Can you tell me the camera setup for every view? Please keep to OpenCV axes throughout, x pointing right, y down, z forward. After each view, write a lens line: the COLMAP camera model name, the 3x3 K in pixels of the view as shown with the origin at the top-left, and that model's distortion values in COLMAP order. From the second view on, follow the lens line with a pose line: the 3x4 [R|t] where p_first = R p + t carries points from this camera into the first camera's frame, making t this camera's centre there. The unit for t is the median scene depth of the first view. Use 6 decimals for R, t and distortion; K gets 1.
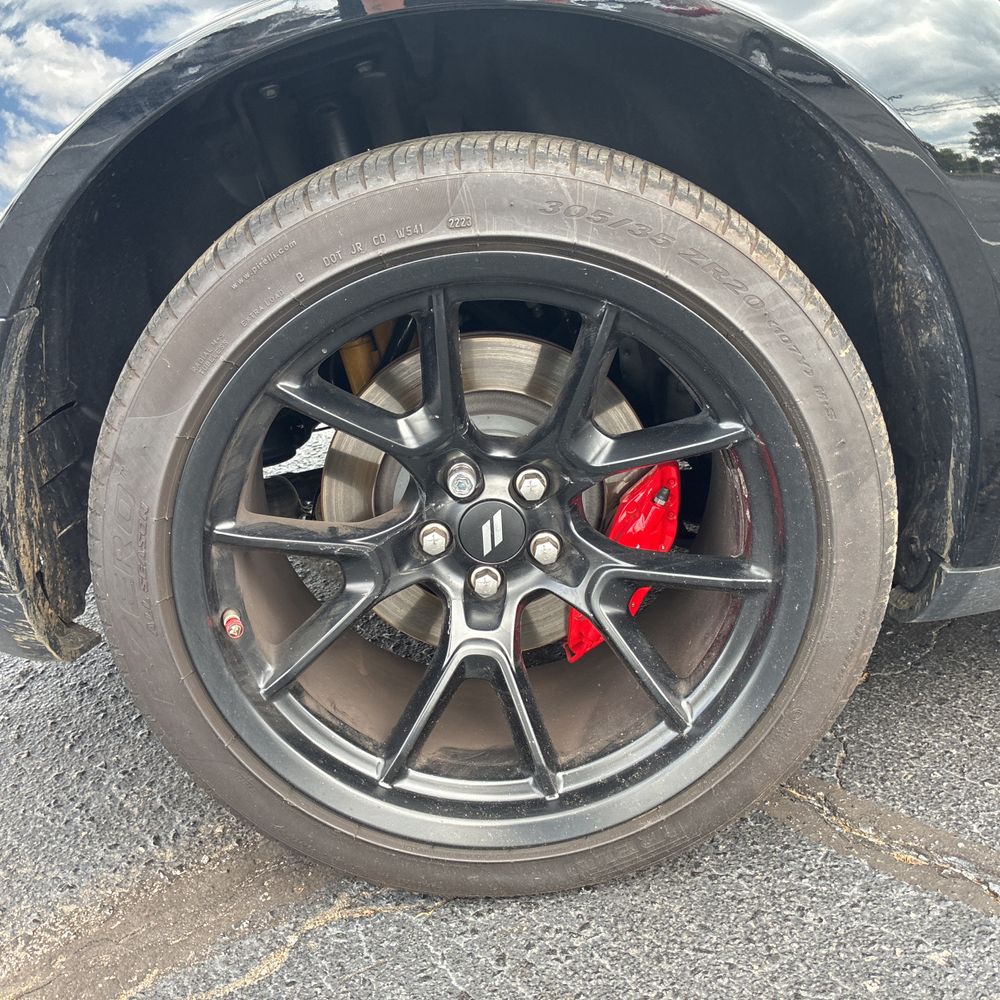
lens RADIAL K [[996.3, 0, 495.7], [0, 996.3, 497.3], [0, 0, 1]] dist [-0.006604, 0.009690]
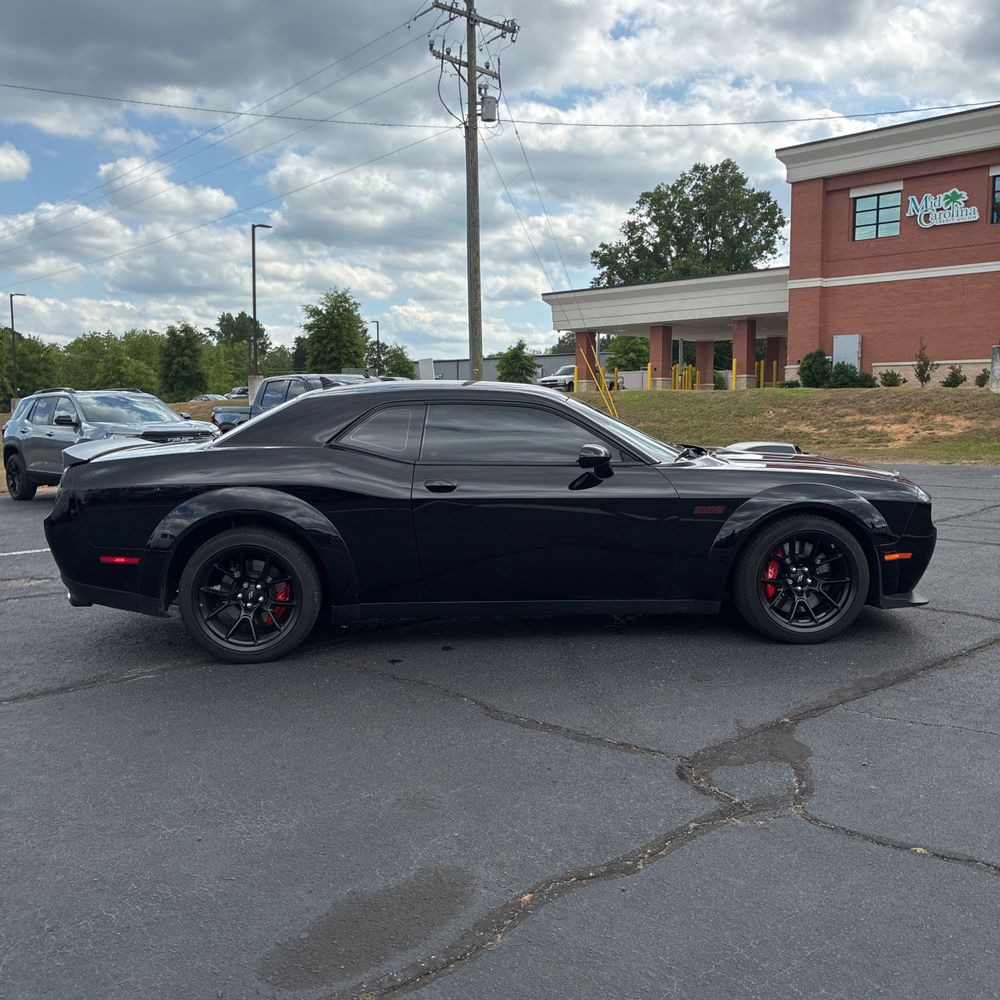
lens RADIAL K [[1011.1, 0, 501.1], [0, 1011.1, 489.3], [0, 0, 1]] dist [0.003207, 0.030528]
pose [[0.994225, 0.070256, 0.081122, 0.892881], [-0.048214, 0.967757, -0.247227, 0.797766], [-0.095875, 0.241889, 0.965556, -4.748817]]
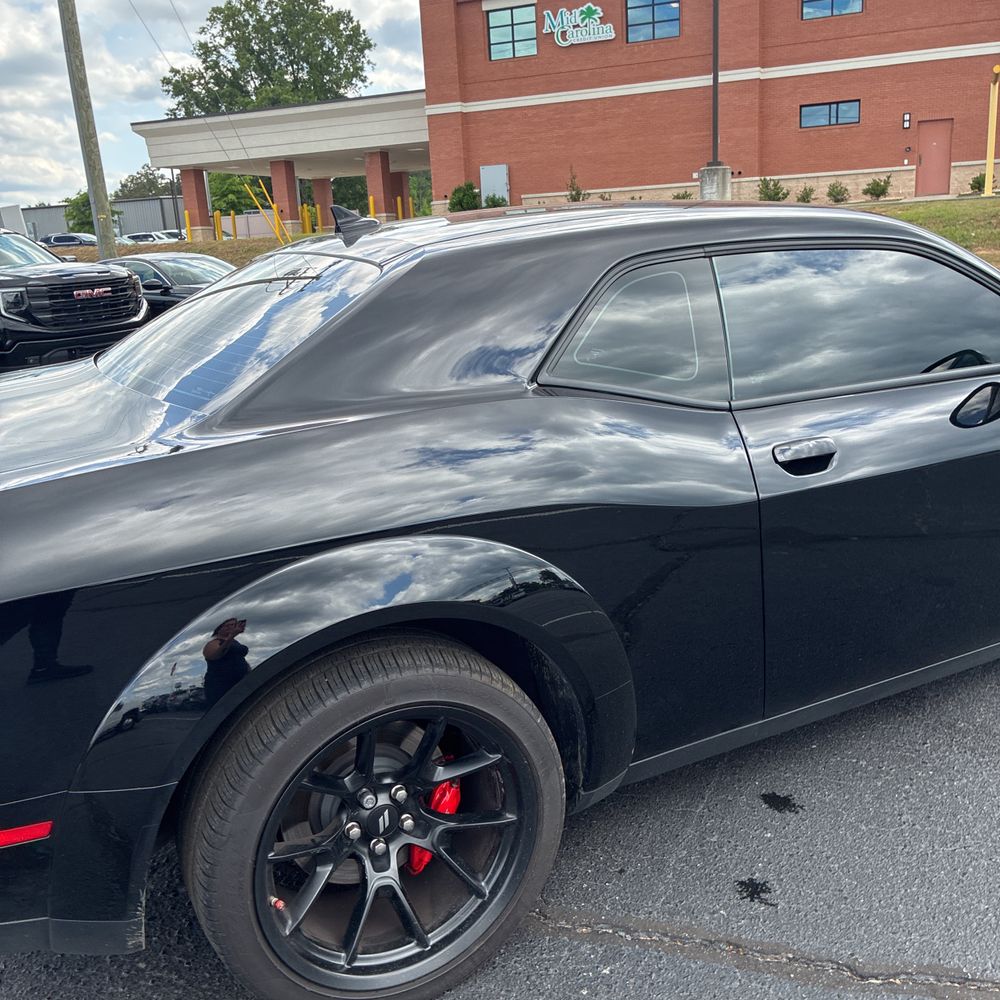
lens RADIAL K [[1013.1, 0, 513.3], [0, 1013.1, 502.2], [0, 0, 1]] dist [0.024786, -0.005817]
pose [[0.887656, -0.085440, 0.452512, -0.651144], [0.132547, 0.988457, -0.073373, -0.420602], [-0.441020, 0.125109, 0.888735, -1.025613]]
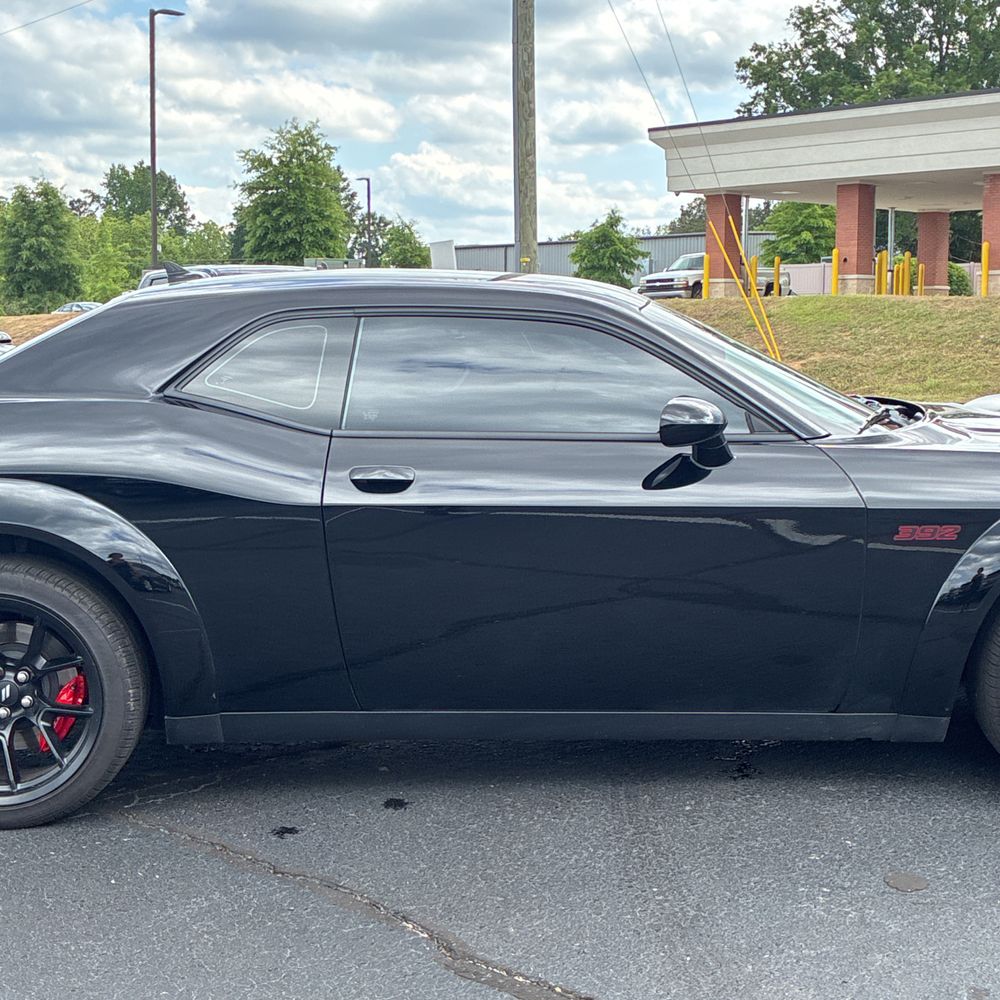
lens RADIAL K [[1712.7, 0, 474.8], [0, 1712.7, 454.7], [0, 0, 1]] dist [0.052605, -0.134312]
pose [[0.996673, 0.079128, 0.019549, 1.175397], [-0.071799, 0.965857, -0.248929, 0.502859], [-0.038579, 0.246697, 0.968324, -3.924576]]
